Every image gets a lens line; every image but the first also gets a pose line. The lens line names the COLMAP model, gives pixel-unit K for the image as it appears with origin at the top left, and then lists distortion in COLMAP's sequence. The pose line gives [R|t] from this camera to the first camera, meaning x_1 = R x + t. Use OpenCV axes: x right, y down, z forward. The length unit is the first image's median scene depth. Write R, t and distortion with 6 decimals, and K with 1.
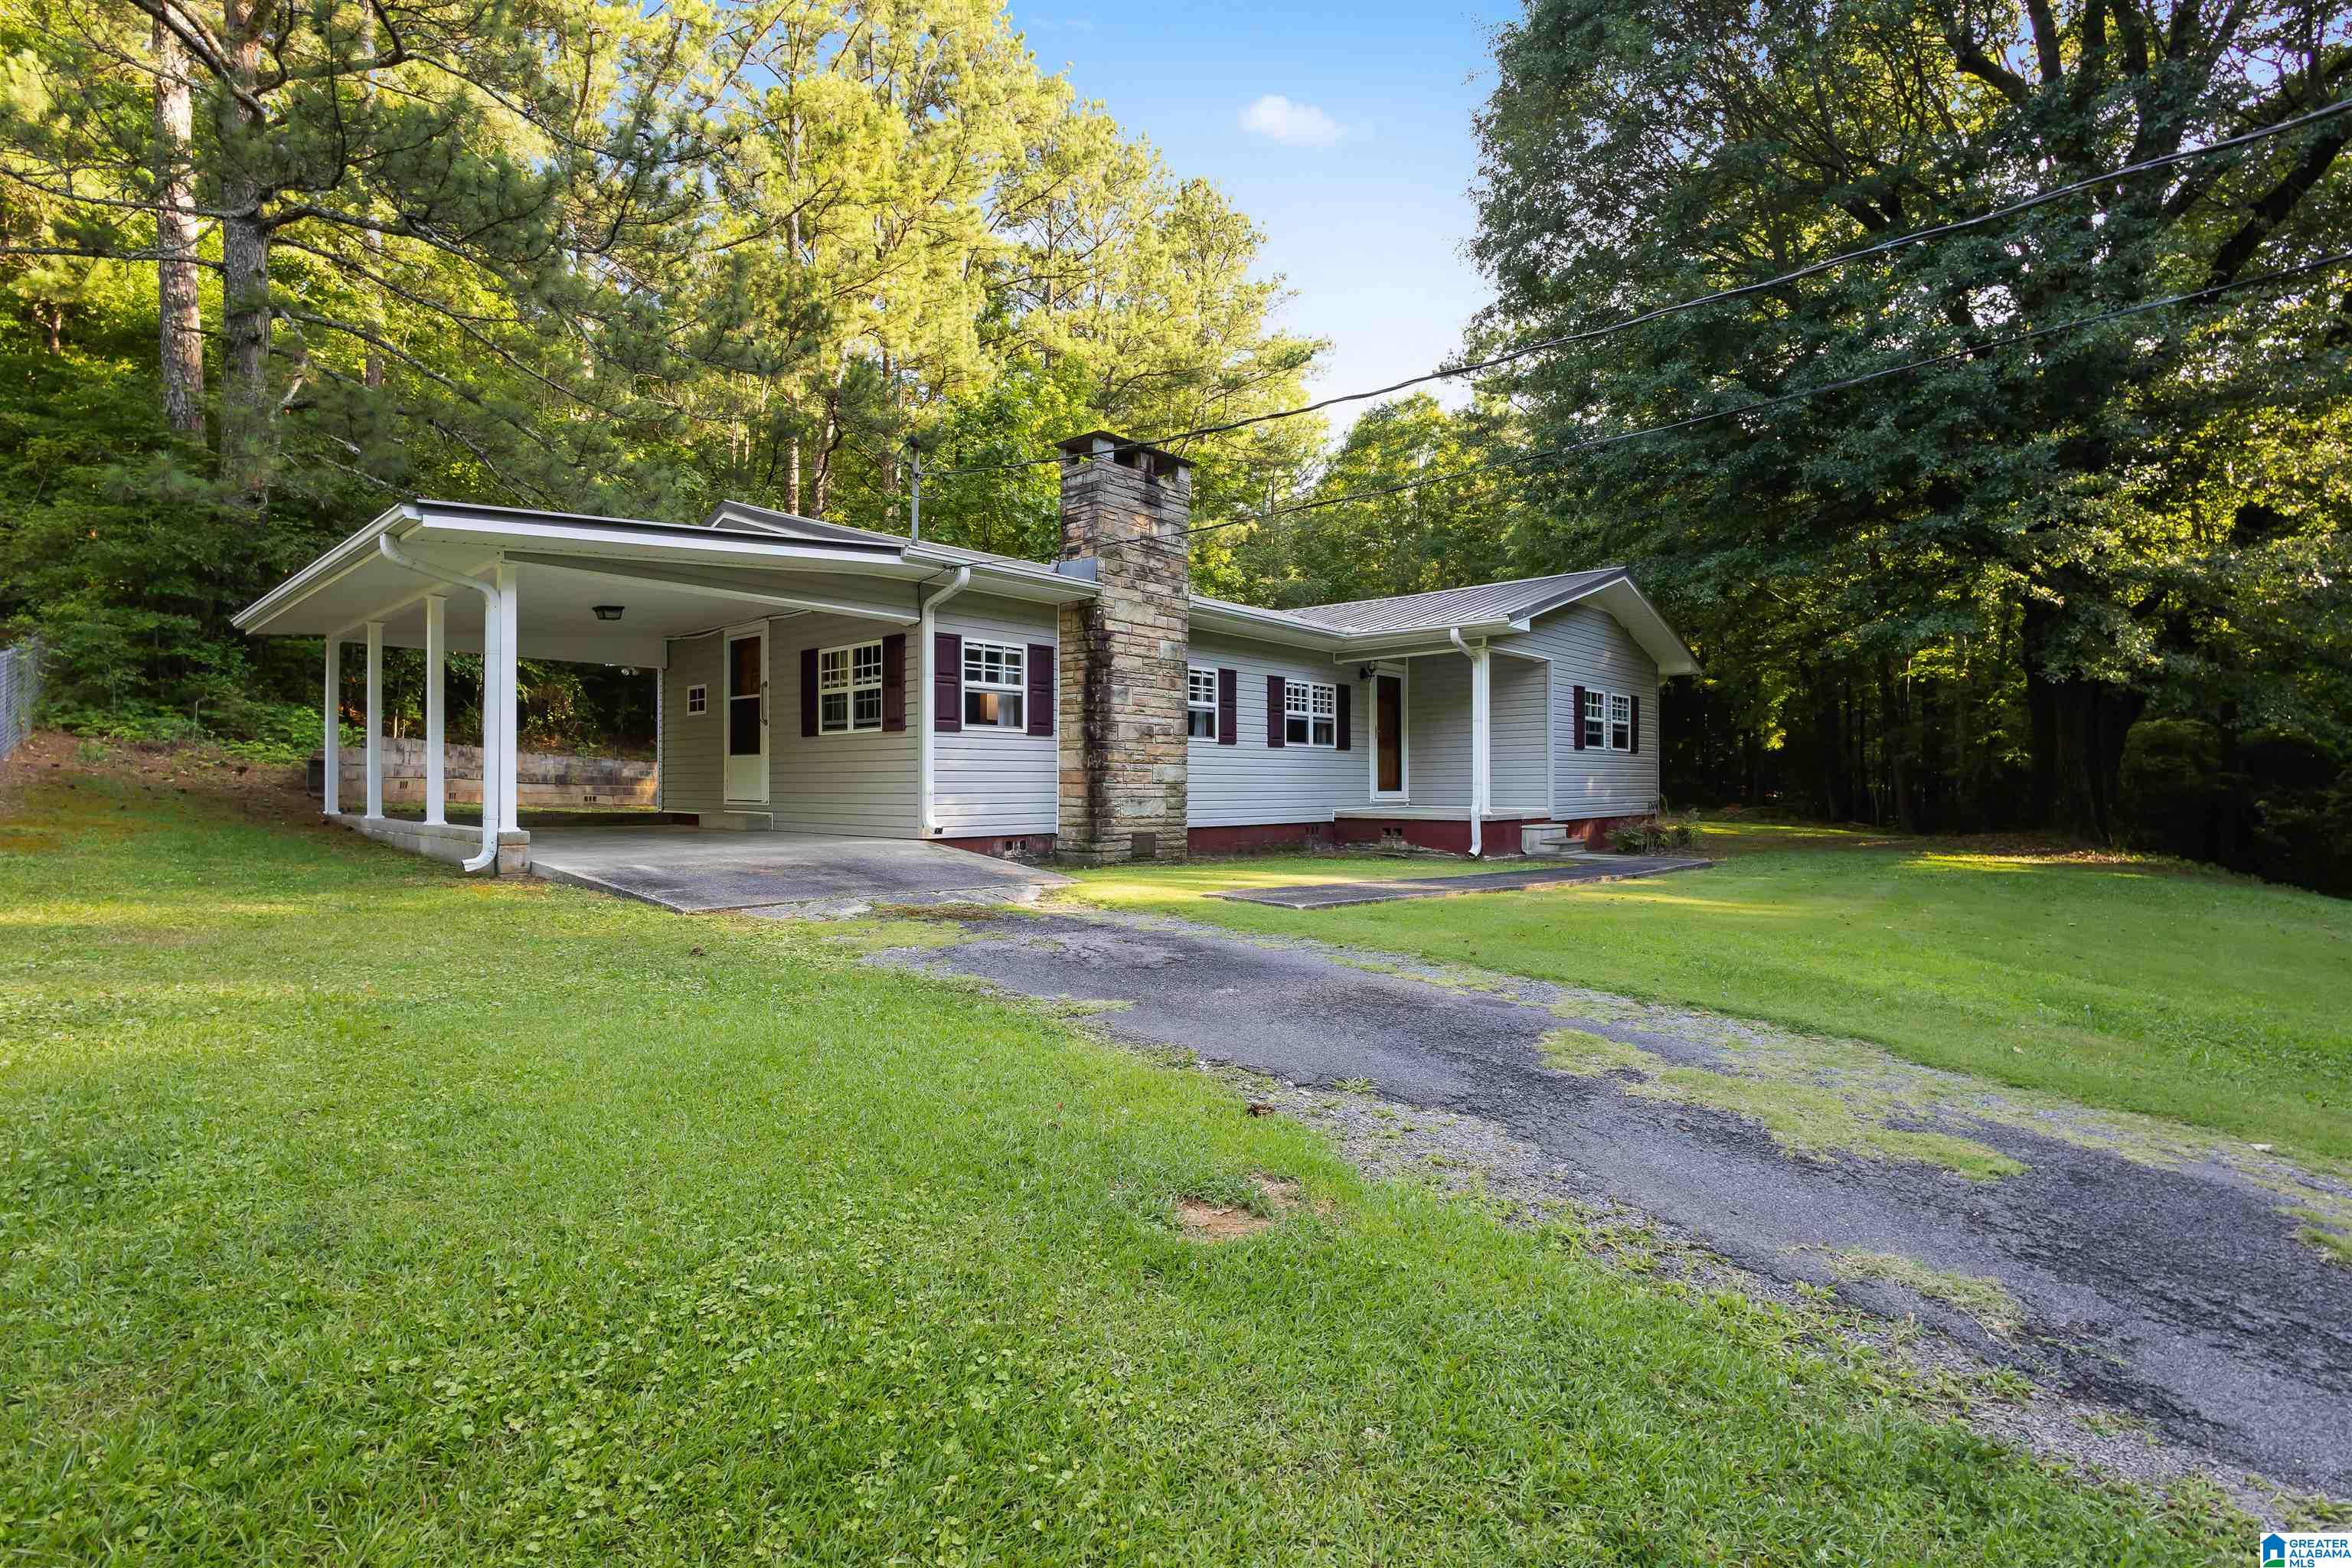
lens RADIAL K [[1092.8, 0, 1176.0], [0, 1092.8, 784.0], [0, 0, 1]] dist [0.001022, -0.000104]
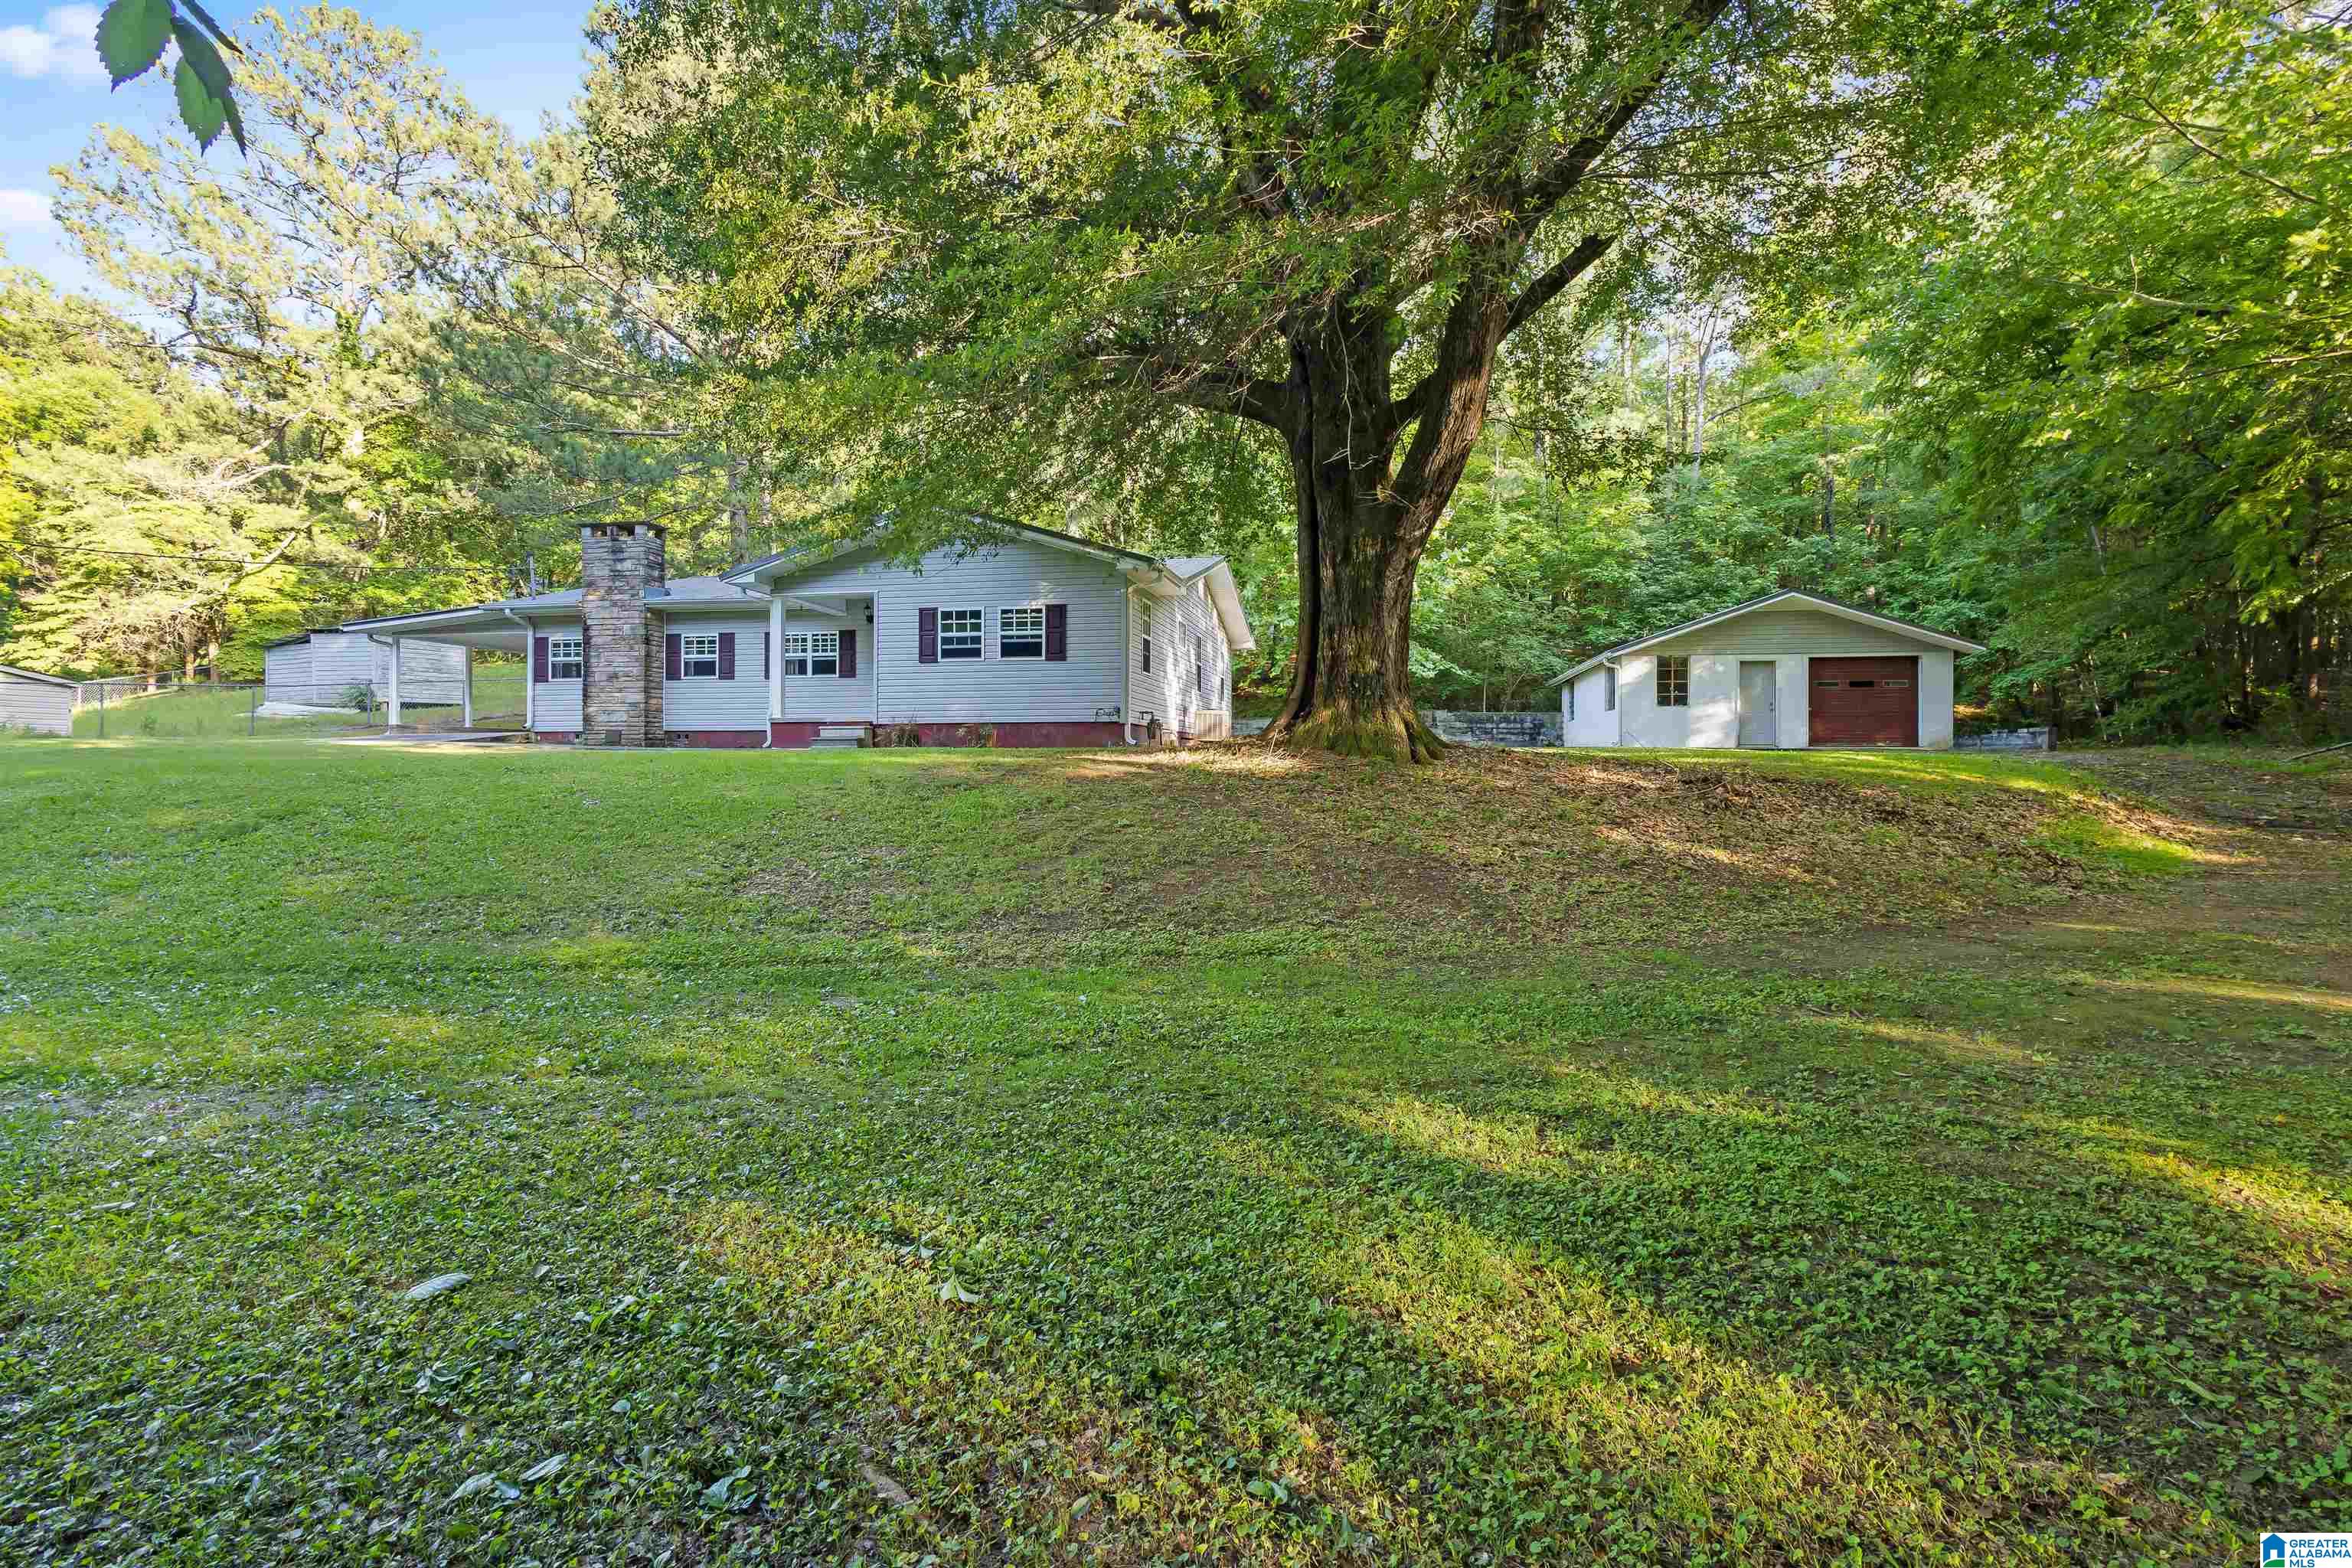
lens RADIAL K [[1092.8, 0, 1176.0], [0, 1092.8, 784.0], [0, 0, 1]] dist [0.001022, -0.000104]
pose [[0.507784, 0.013328, -0.861382, 2.011824], [0.001067, 0.999870, 0.016099, 0.104725], [0.861484, -0.009094, 0.507703, 0.856847]]
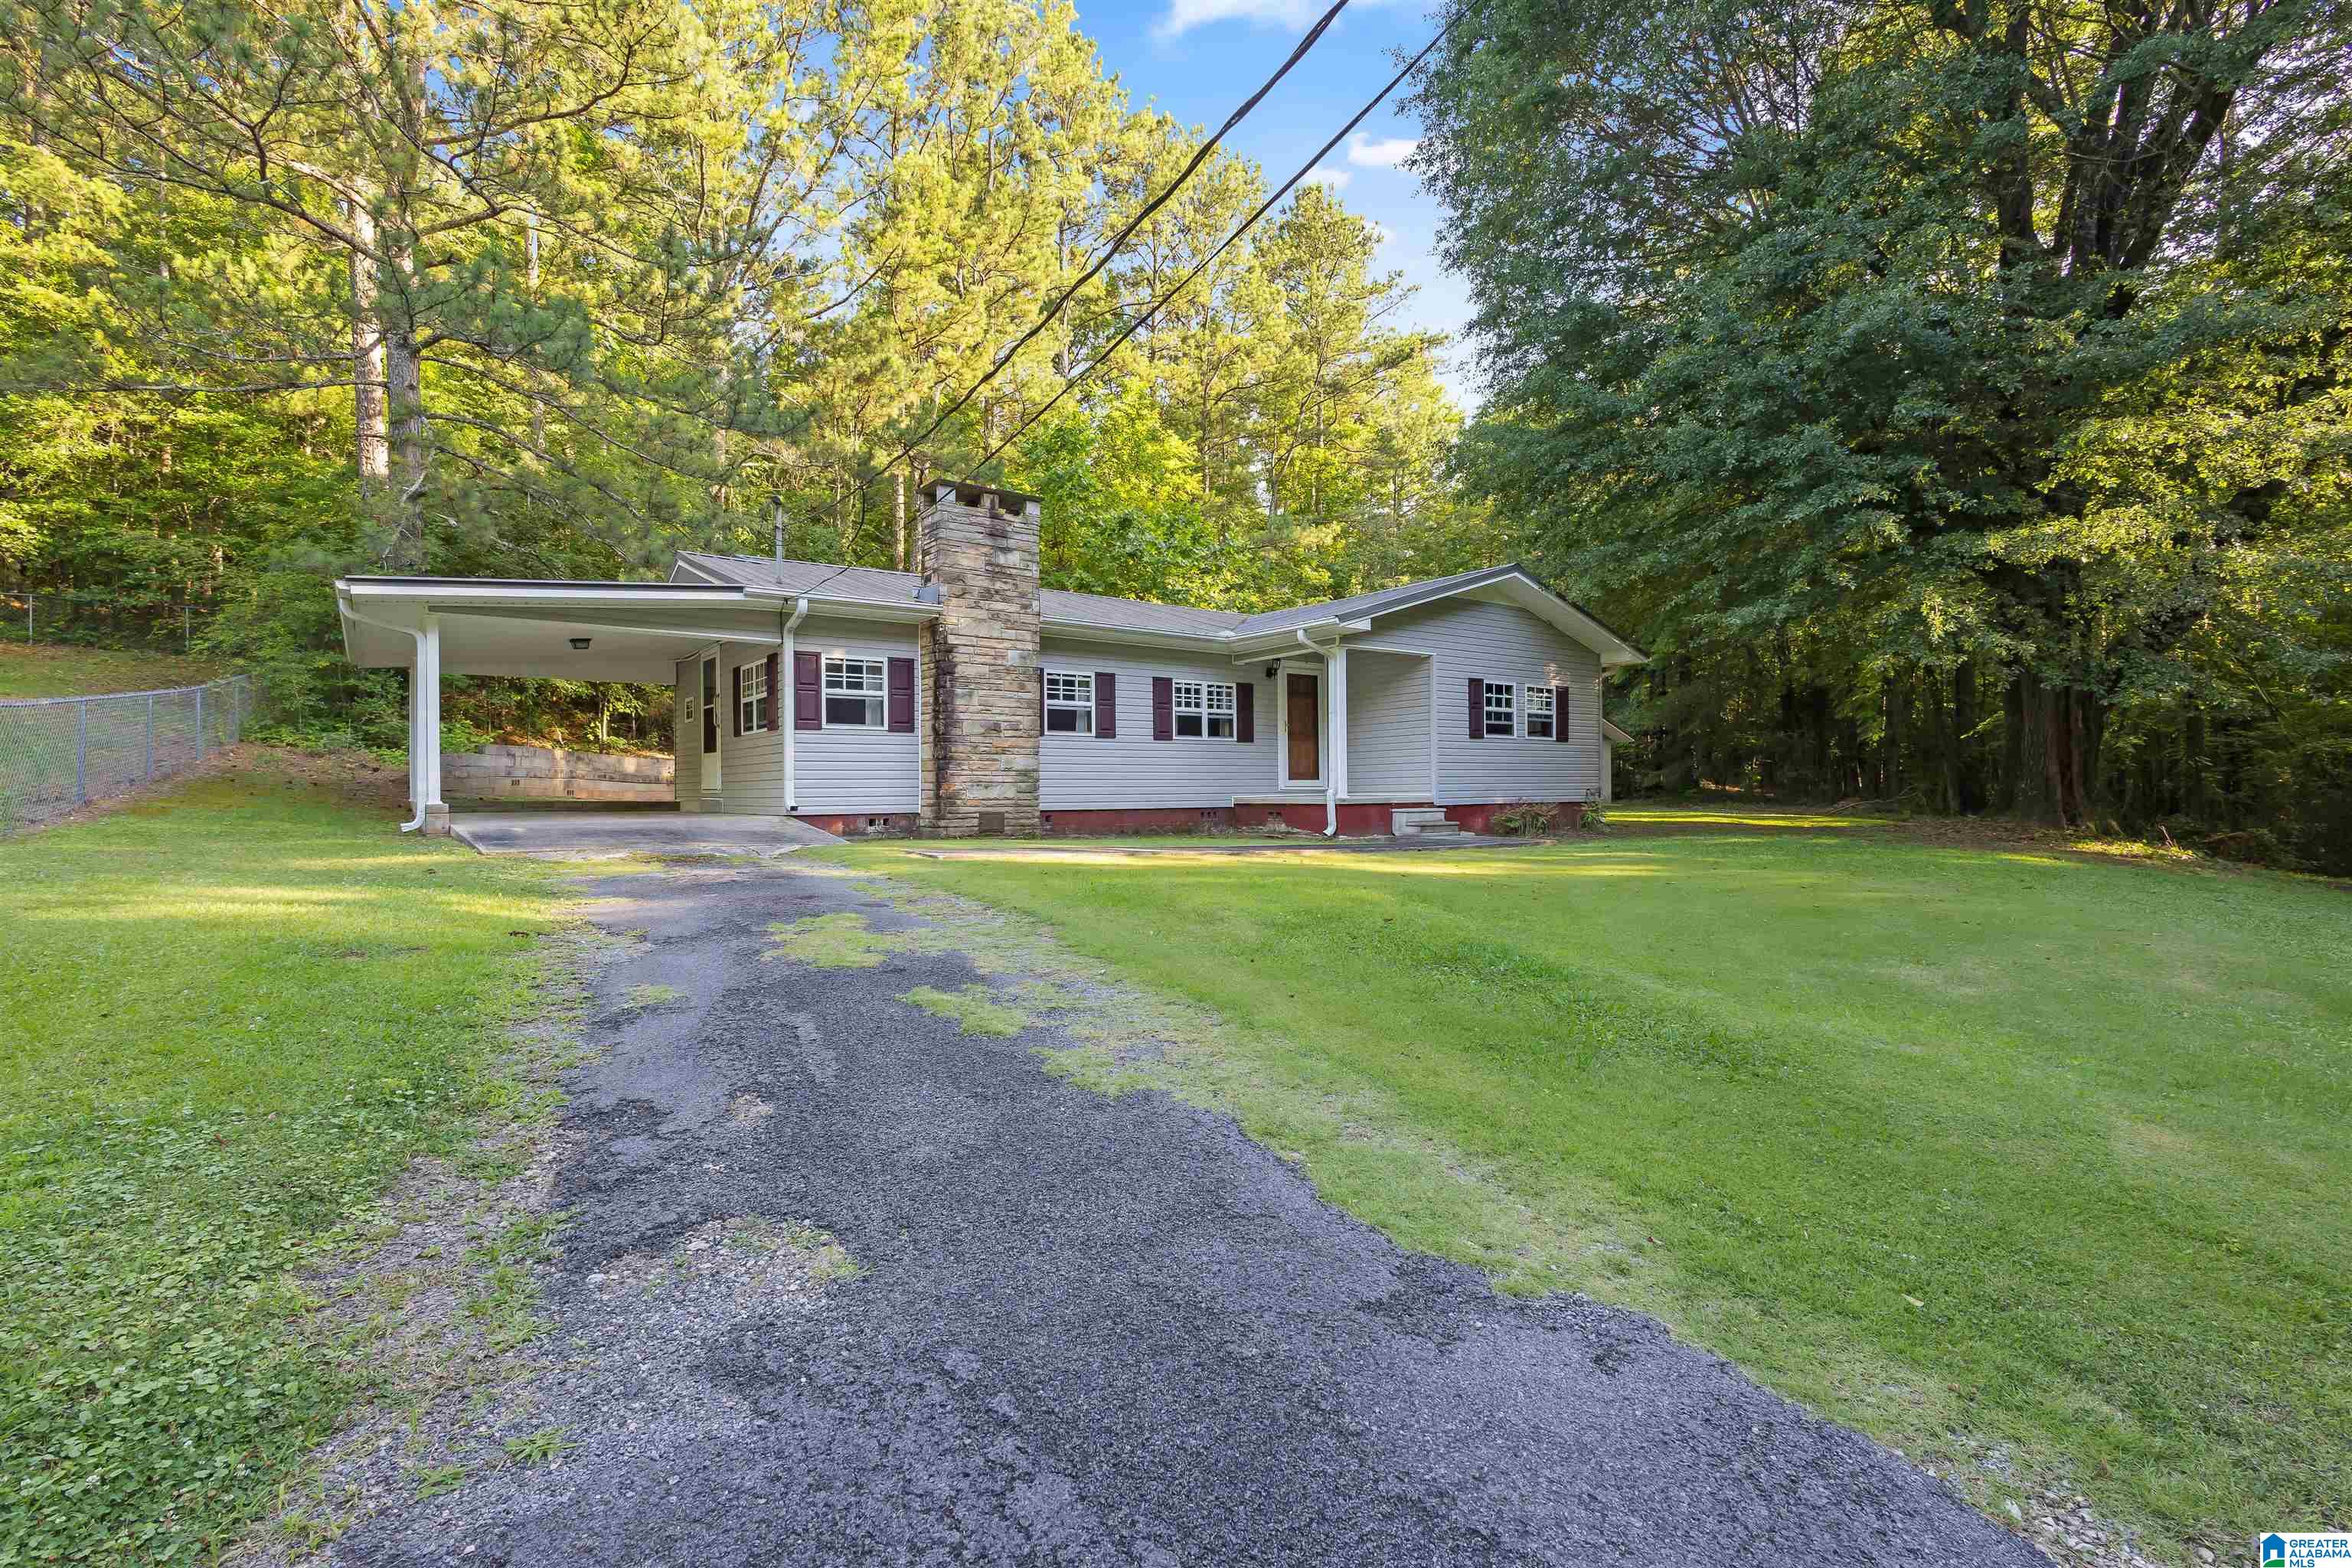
lens RADIAL K [[1105.5, 0, 1172.8], [0, 1105.5, 793.7], [0, 0, 1]] dist [0.002053, 0.000053]
pose [[0.980451, -0.007550, -0.196618, 0.390830], [0.008233, 0.999963, 0.002653, 0.022139], [0.196590, -0.004220, 0.980477, -0.138882]]
